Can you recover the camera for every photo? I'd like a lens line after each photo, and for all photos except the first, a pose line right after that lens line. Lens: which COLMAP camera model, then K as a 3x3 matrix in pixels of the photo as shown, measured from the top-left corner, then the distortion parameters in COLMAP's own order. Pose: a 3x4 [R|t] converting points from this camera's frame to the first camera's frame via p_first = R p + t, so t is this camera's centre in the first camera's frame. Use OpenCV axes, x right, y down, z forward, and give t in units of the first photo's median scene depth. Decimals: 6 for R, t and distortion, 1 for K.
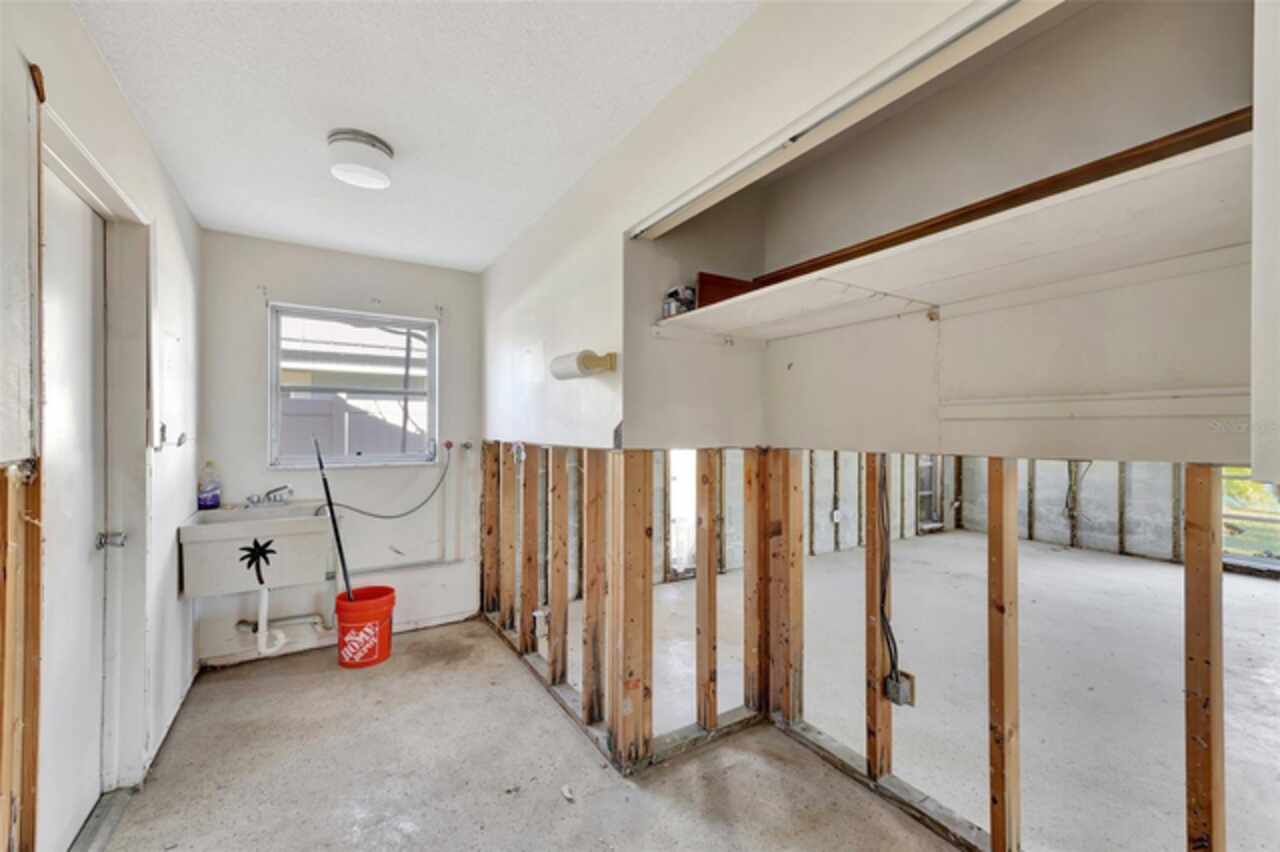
lens RADIAL K [[517.1, 0, 641.6], [0, 517.1, 436.0], [0, 0, 1]] dist [0.049998, 0.000055]
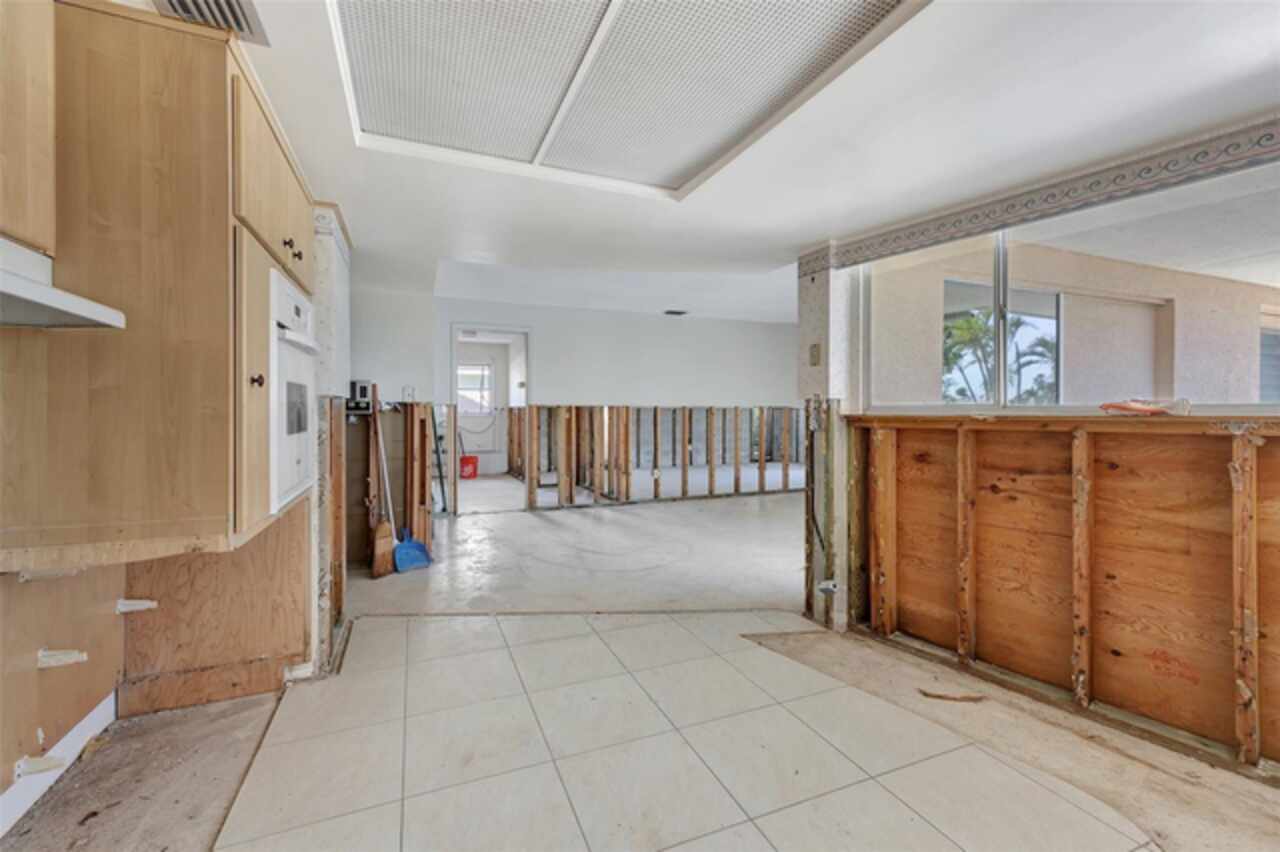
lens RADIAL K [[518.3, 0, 637.1], [0, 518.3, 418.4], [0, 0, 1]] dist [0.000217, 0.000198]
pose [[0.989784, 0.003111, -0.142542, 0.808272], [-0.002140, 0.999973, 0.006959, 0.053582], [0.142560, -0.006583, 0.989764, -1.705807]]
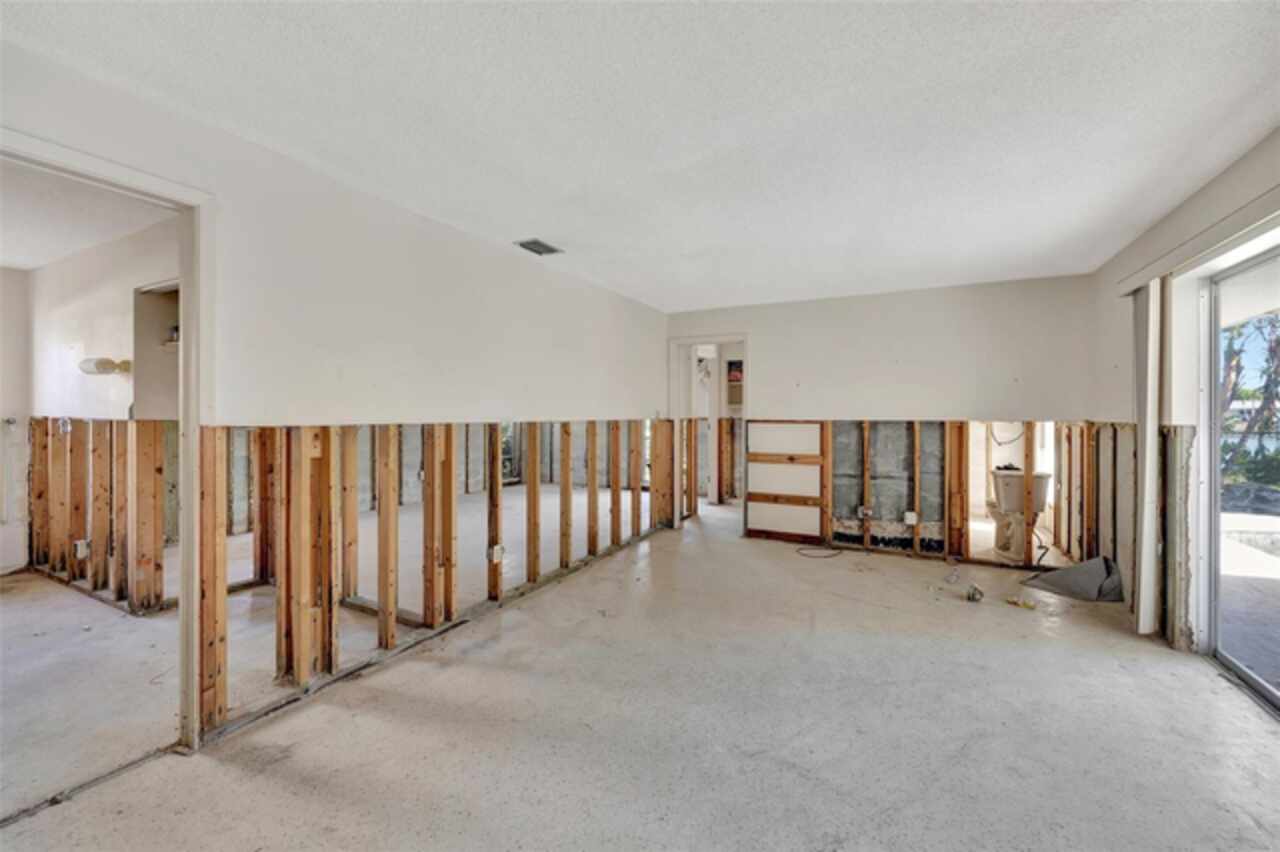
lens RADIAL K [[518.3, 0, 637.1], [0, 518.3, 418.4], [0, 0, 1]] dist [0.000217, 0.000198]
pose [[0.866877, 0.000117, 0.498522, 0.331104], [-0.000096, 1.000000, -0.000067, 0.013416], [-0.498522, 0.000010, 0.866877, -0.769862]]
